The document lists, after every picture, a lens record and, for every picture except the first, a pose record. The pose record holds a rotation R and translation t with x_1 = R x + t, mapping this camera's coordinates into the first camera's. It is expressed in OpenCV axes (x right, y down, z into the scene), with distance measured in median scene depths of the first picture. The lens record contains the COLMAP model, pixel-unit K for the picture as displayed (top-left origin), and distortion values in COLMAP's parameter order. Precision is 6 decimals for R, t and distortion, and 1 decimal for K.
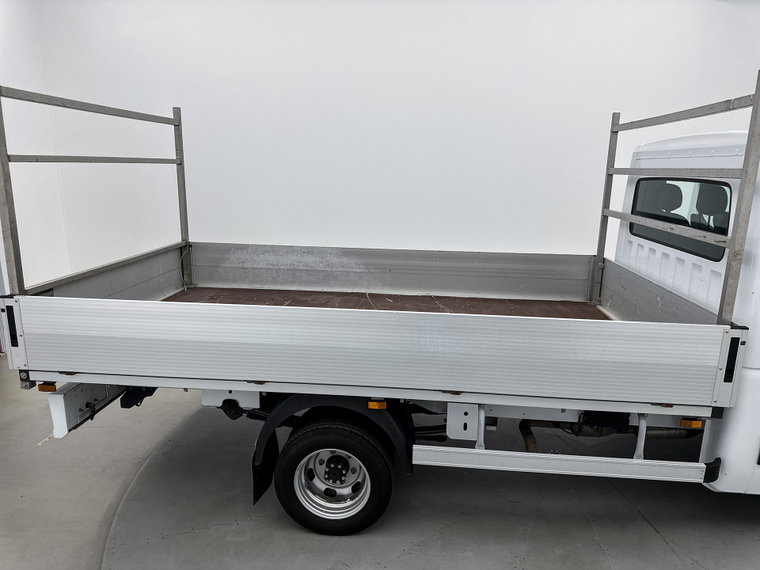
lens RADIAL K [[539.5, 0, 379.0], [0, 539.5, 286.4], [0, 0, 1]] dist [0.006706, -0.034066]
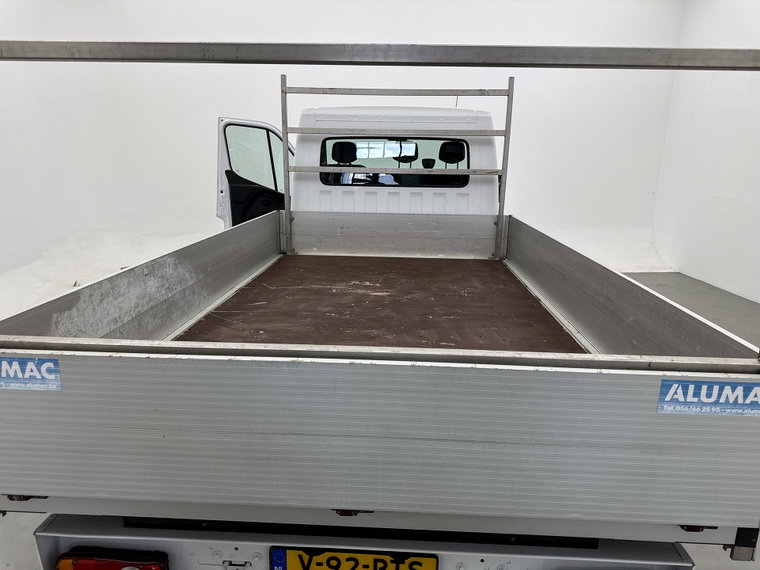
lens RADIAL K [[539.5, 0, 379.4], [0, 539.5, 284.6], [0, 0, 1]] dist [0.006706, -0.034066]
pose [[-0.057314, -0.245170, 0.967784, -0.699951], [0.195869, 0.947777, 0.251701, -0.152036], [-0.978954, 0.203985, -0.006300, 0.872976]]
